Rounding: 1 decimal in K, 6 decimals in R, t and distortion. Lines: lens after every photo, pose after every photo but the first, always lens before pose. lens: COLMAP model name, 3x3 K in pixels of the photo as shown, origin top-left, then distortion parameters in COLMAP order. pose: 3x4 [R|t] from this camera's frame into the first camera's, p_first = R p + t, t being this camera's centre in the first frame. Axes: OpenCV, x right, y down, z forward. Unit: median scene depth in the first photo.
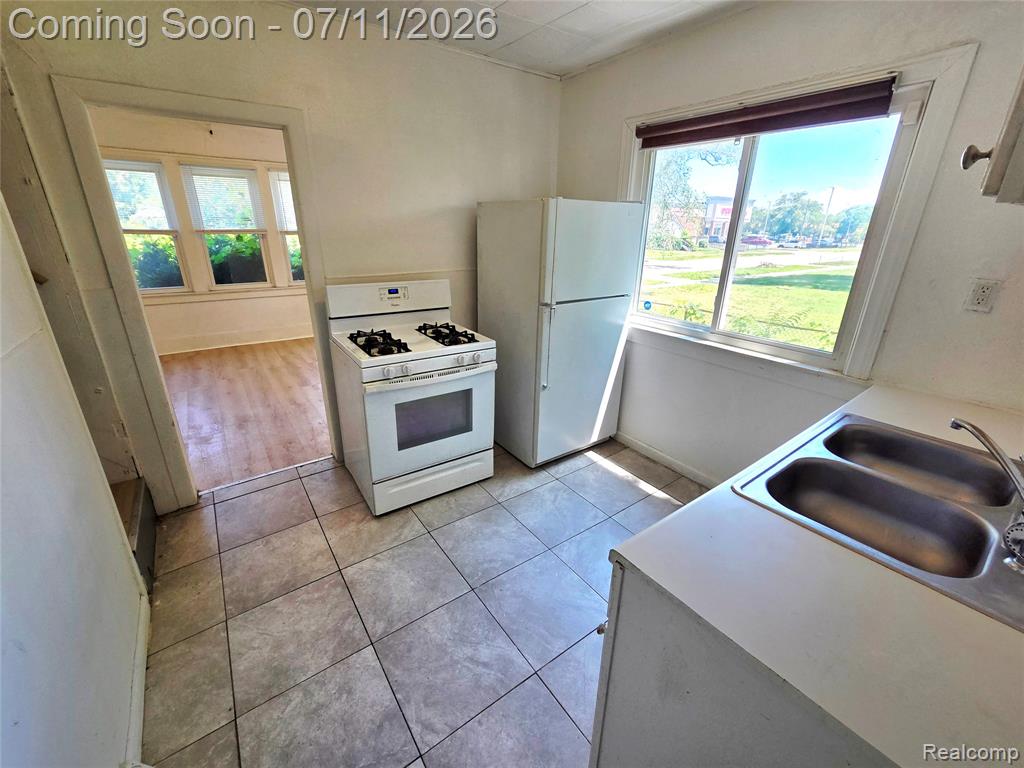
lens RADIAL K [[420.2, 0, 512.2], [0, 420.2, 382.2], [0, 0, 1]] dist [-0.002021, 0.001054]
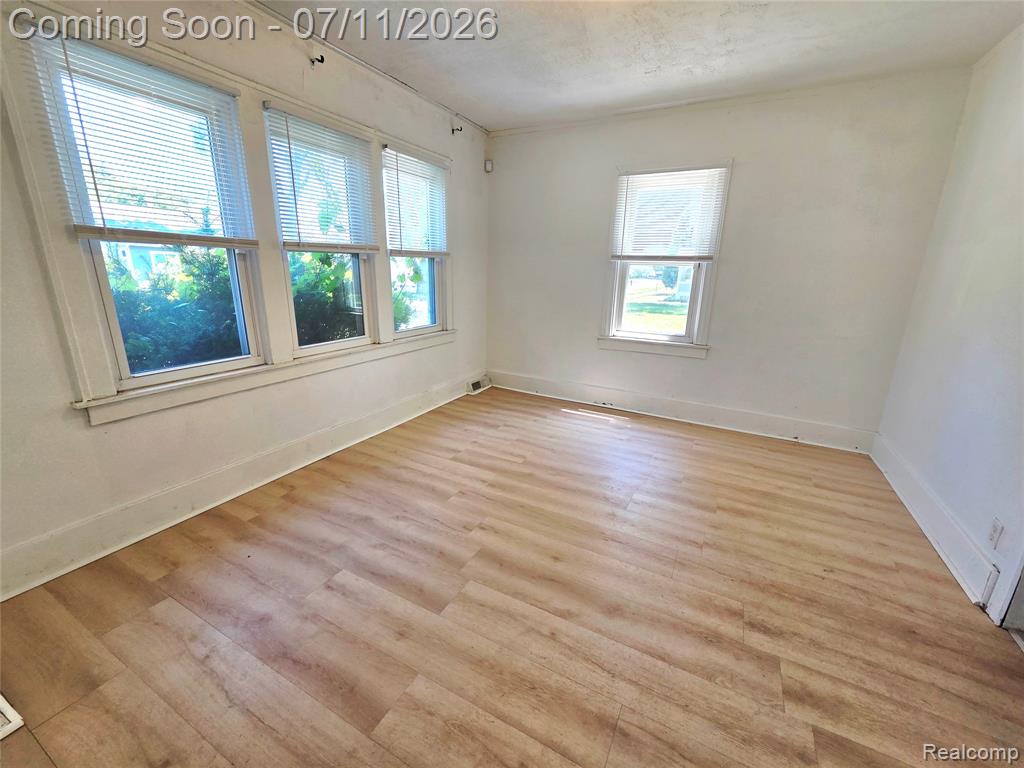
lens RADIAL K [[420.2, 0, 507.6], [0, 420.2, 383.7], [0, 0, 1]] dist [-0.002021, 0.001054]
pose [[0.898475, -0.114926, 0.423716, -1.818283], [0.147206, 0.988121, -0.044133, -0.326516], [-0.413611, 0.102026, 0.904719, 1.106771]]
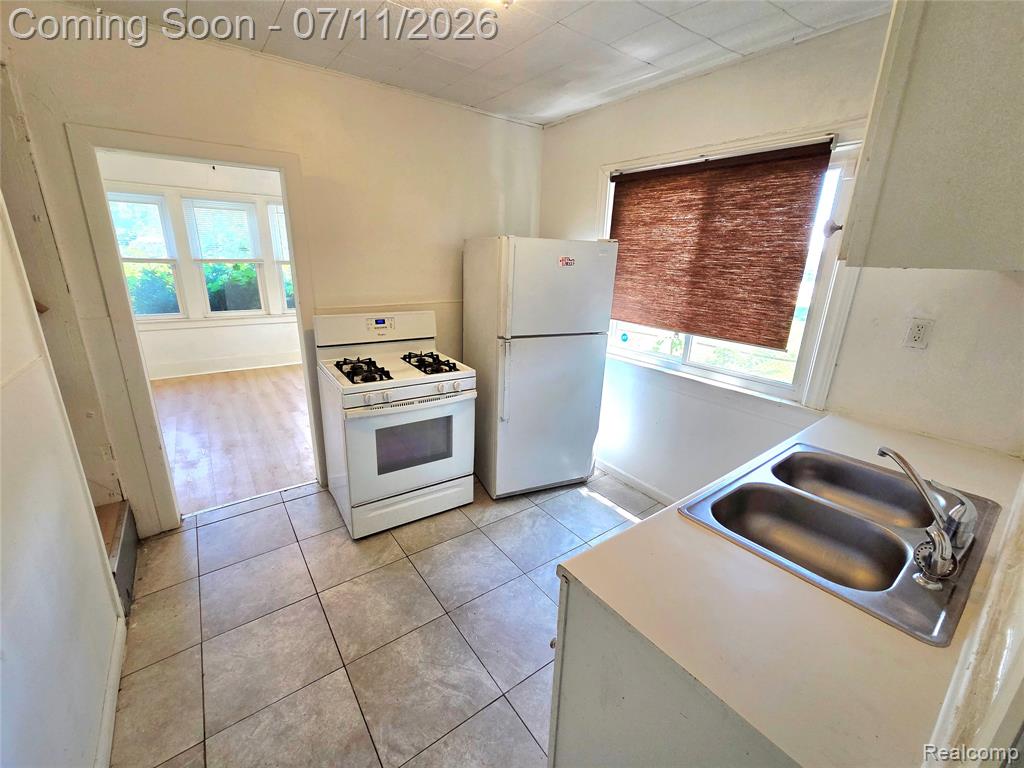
lens RADIAL K [[420.2, 0, 511.1], [0, 420.2, 384.7], [0, 0, 1]] dist [-0.002021, 0.001054]
pose [[0.999897, 0.009788, 0.010449, 0.042280], [-0.009148, 0.998177, -0.059656, -0.000269], [-0.011014, 0.059554, 0.998164, -0.048390]]
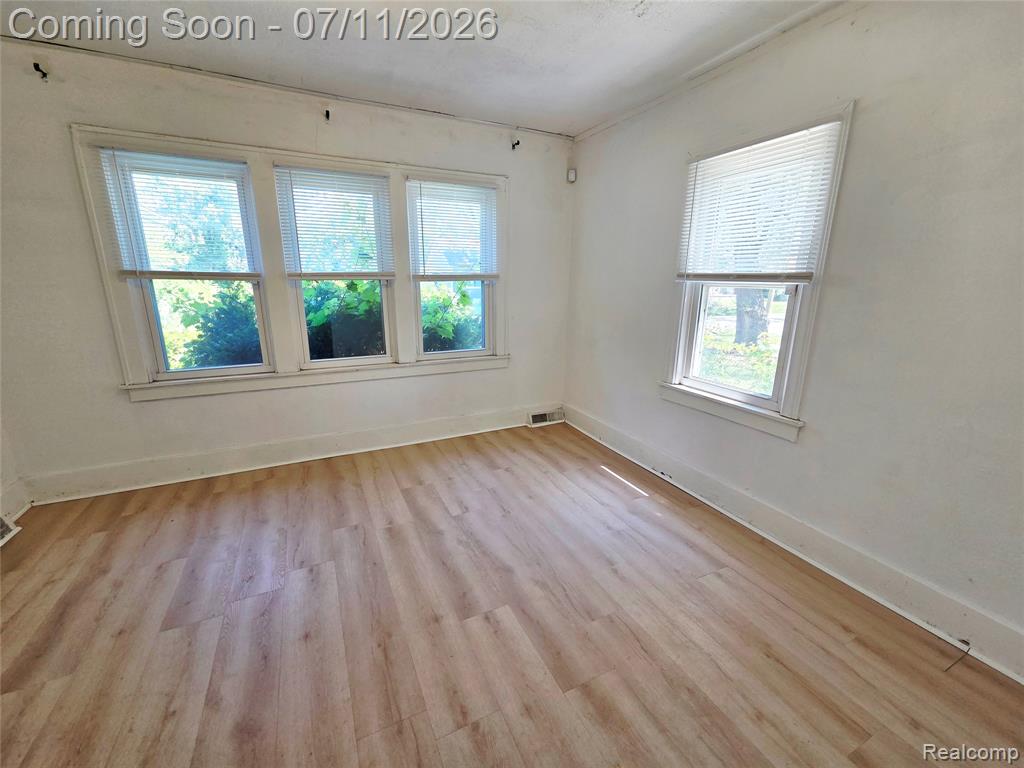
lens RADIAL K [[420.2, 0, 512.0], [0, 420.2, 383.5], [0, 0, 1]] dist [-0.002021, 0.001054]
pose [[0.984935, 0.032478, -0.169846, -0.807726], [-0.050807, 0.993204, -0.104710, -0.387396], [0.165291, 0.111762, 0.979892, 1.174364]]
